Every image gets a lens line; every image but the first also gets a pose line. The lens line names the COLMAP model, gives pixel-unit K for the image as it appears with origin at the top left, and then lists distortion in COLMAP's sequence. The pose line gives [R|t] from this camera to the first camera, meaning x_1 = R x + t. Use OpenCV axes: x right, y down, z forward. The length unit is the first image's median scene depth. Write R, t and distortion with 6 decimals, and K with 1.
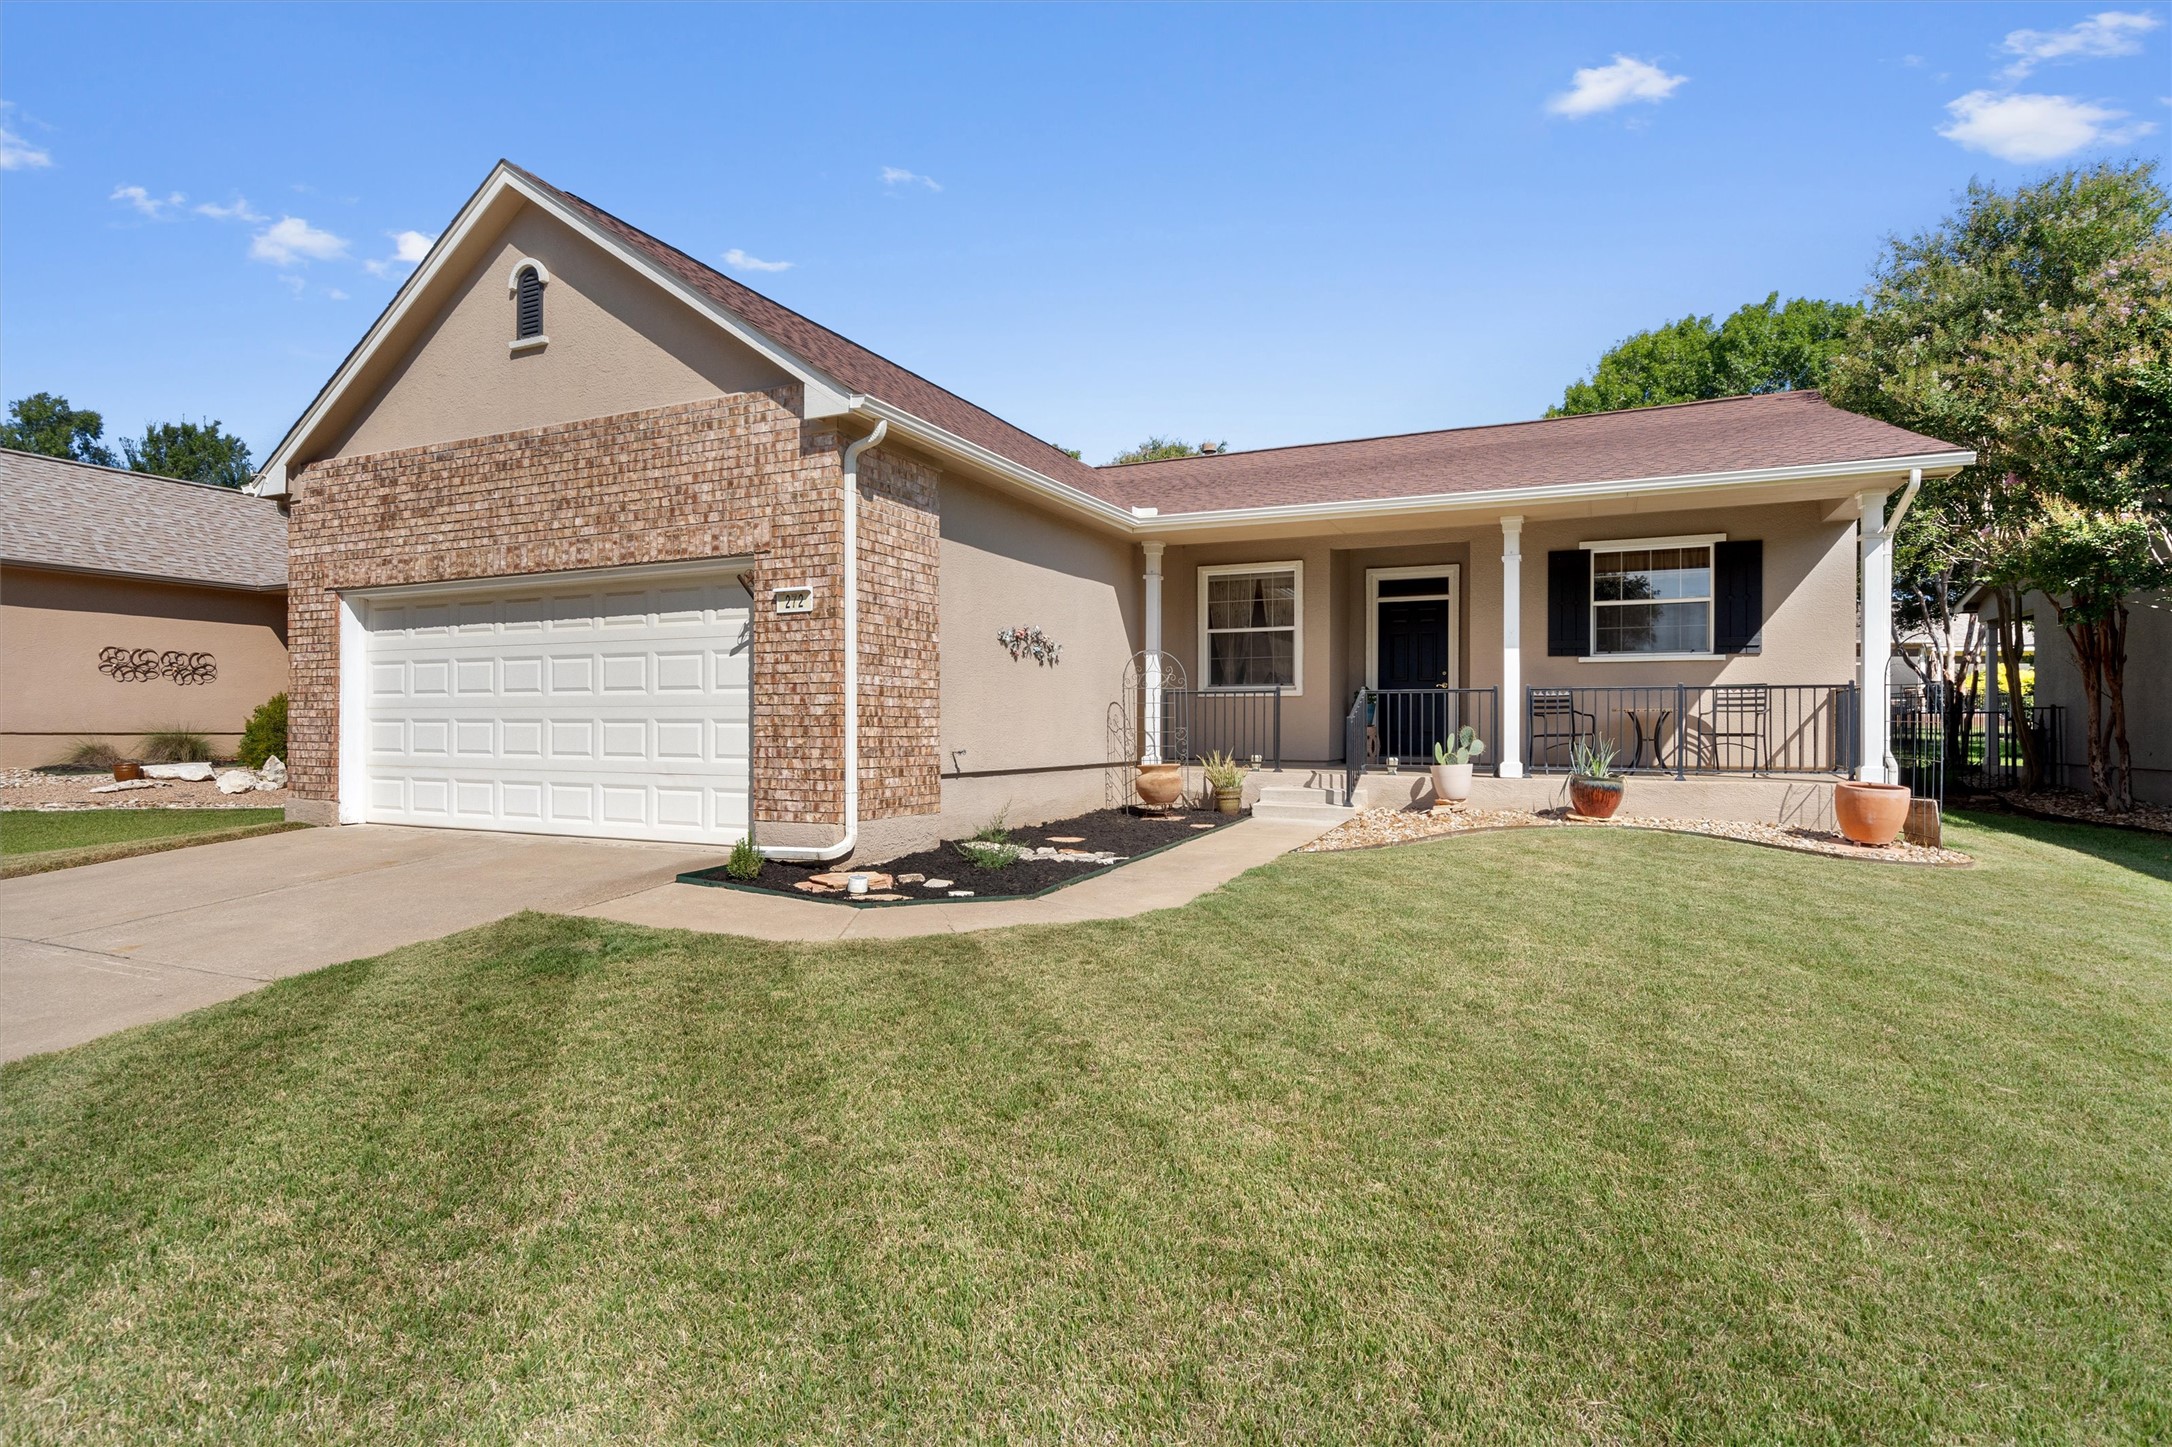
lens RADIAL K [[976.2, 0, 1084.9], [0, 976.2, 714.2], [0, 0, 1]] dist [0.001519, 0.000194]
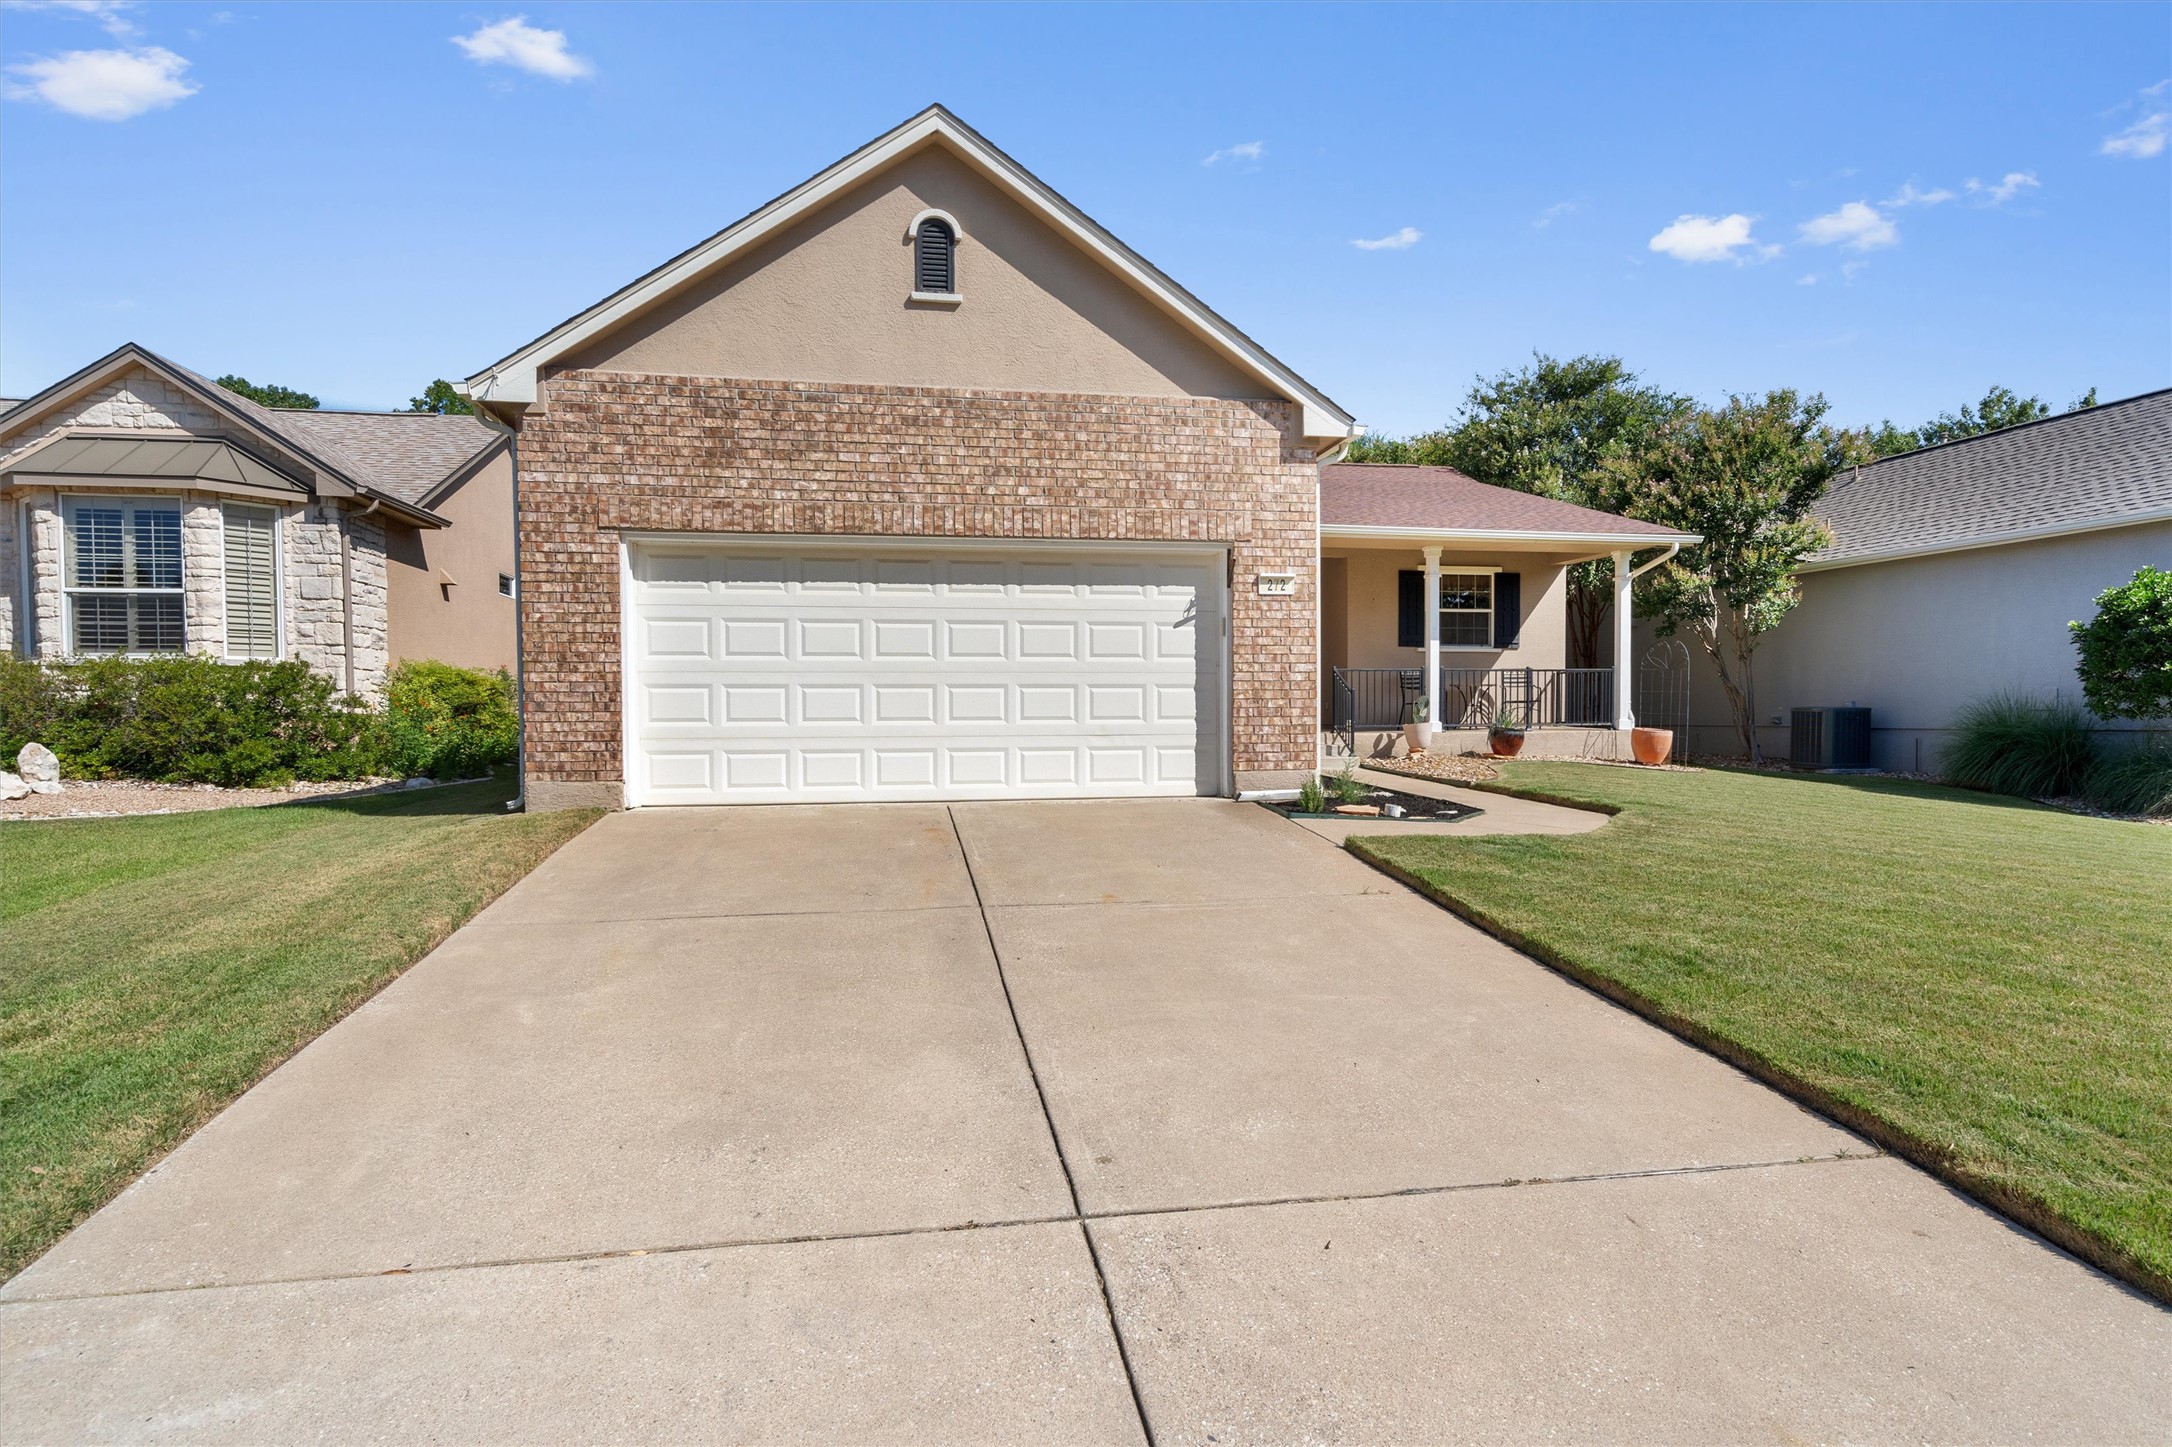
lens RADIAL K [[990.7, 0, 1023.4], [0, 990.7, 727.4], [0, 0, 1]] dist [-0.001634, 0.000367]
pose [[0.857373, -0.015494, 0.514462, -1.031007], [-0.000157, 0.999539, 0.030366, 0.018571], [-0.514695, -0.026116, 0.856975, 0.101205]]
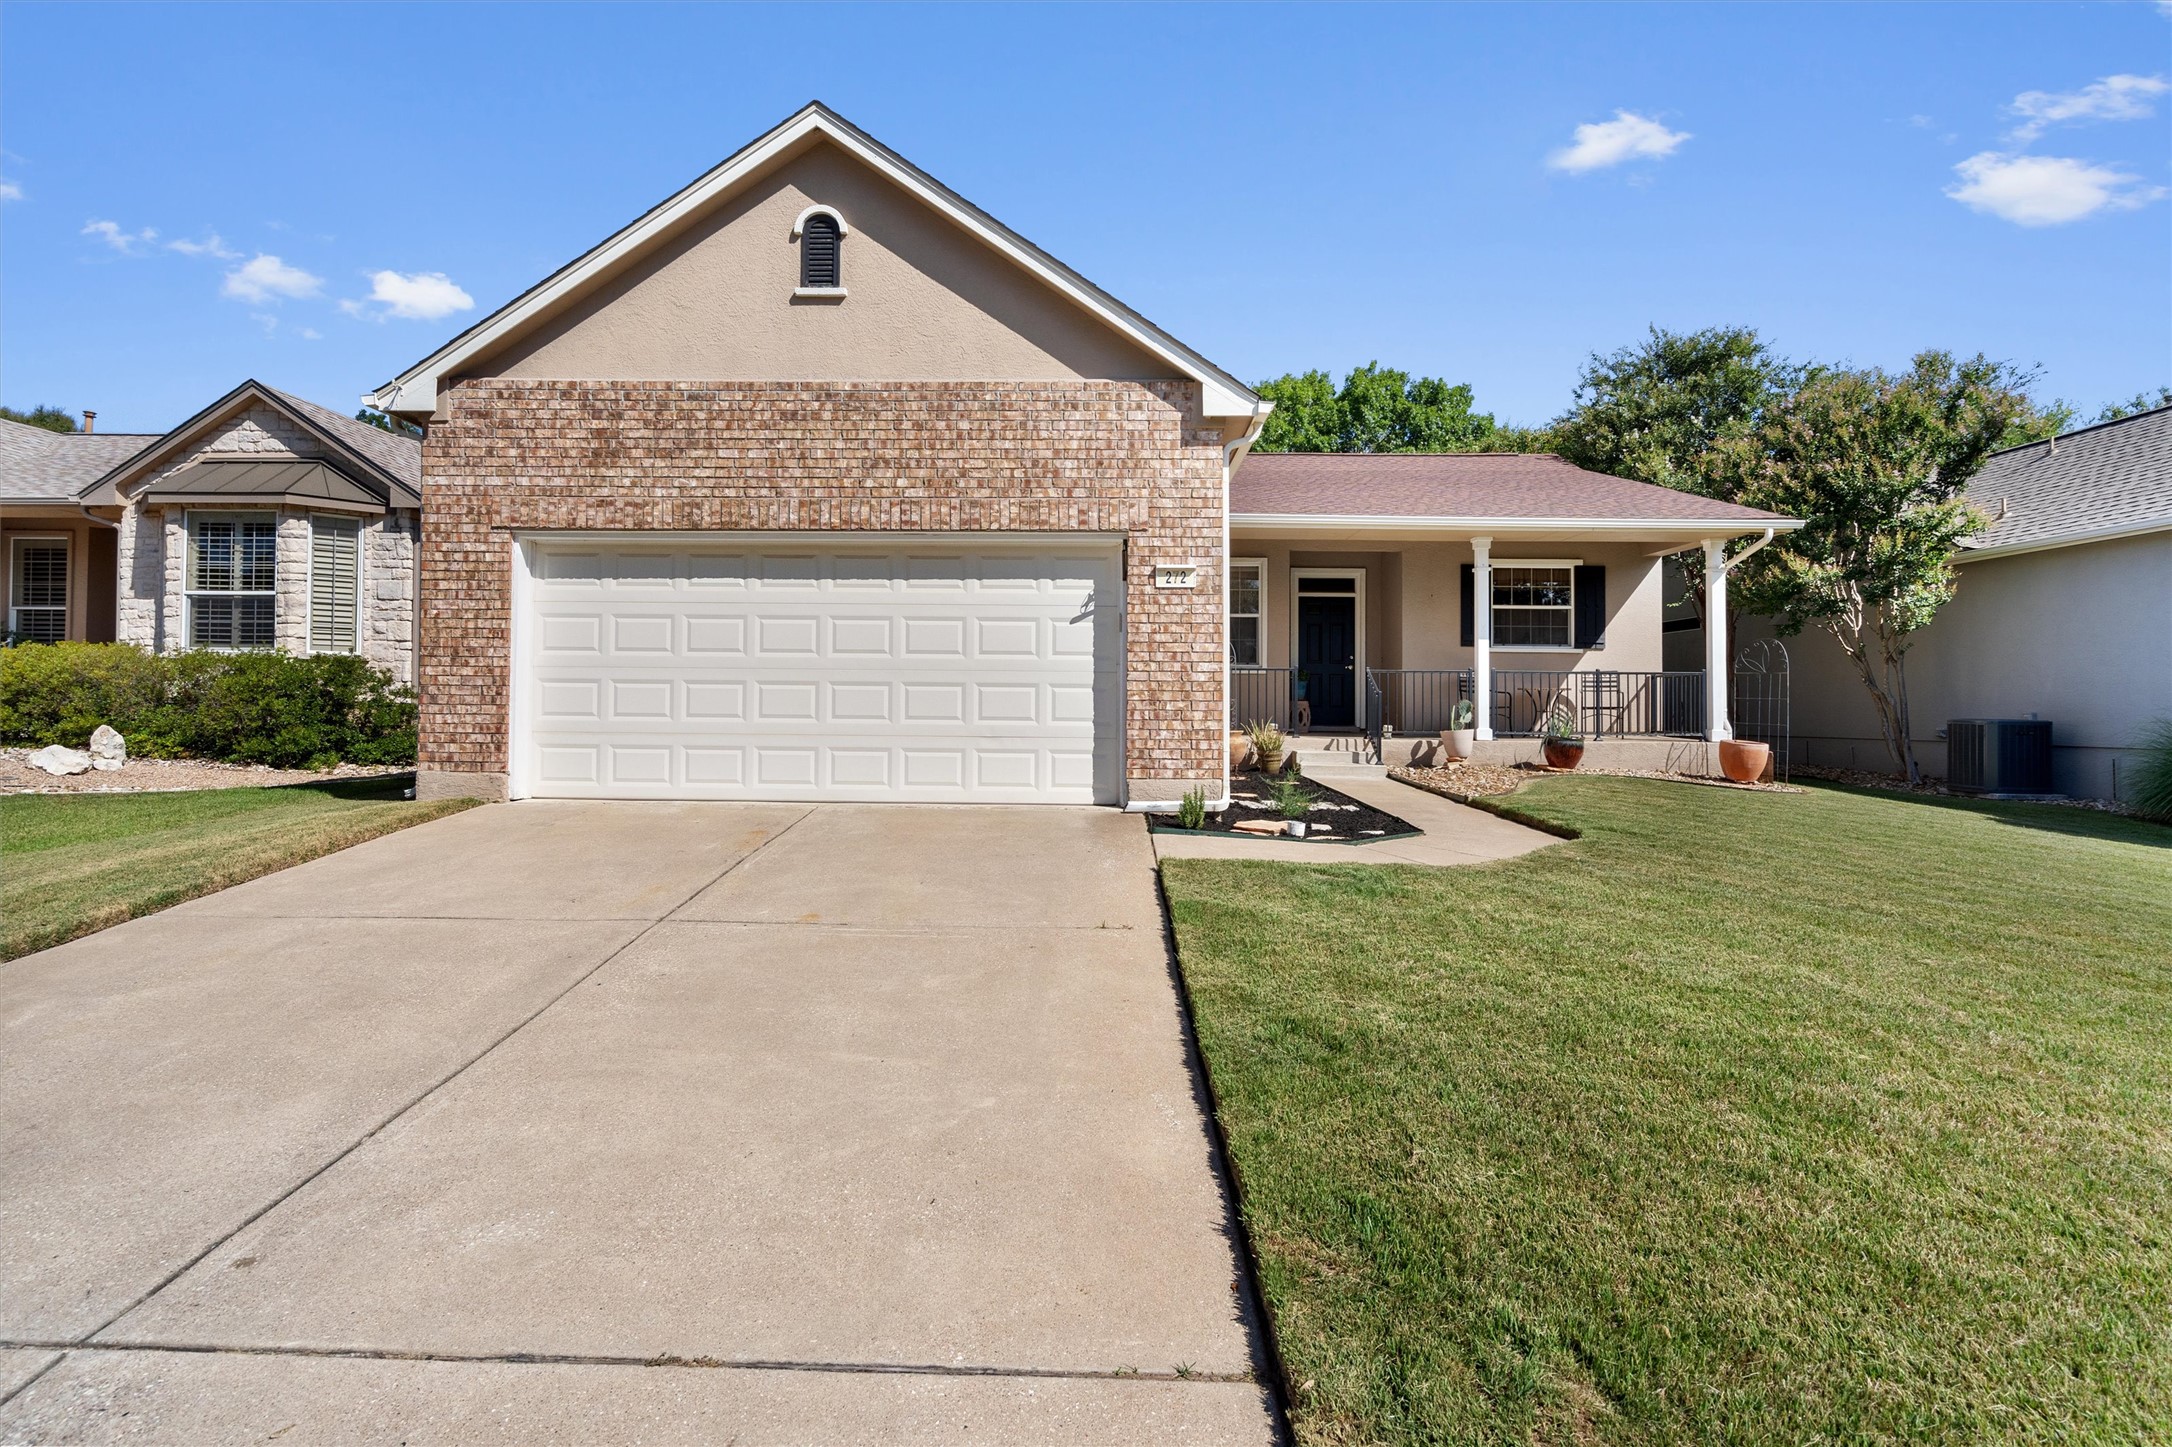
lens RADIAL K [[962.0, 0, 1038.9], [0, 962.0, 679.8], [0, 0, 1]] dist [-0.001253, 0.000458]
pose [[0.932782, 0.017033, 0.360040, -0.719369], [-0.012249, 0.999804, -0.015566, 0.015892], [-0.360234, 0.010110, 0.932807, 0.040391]]
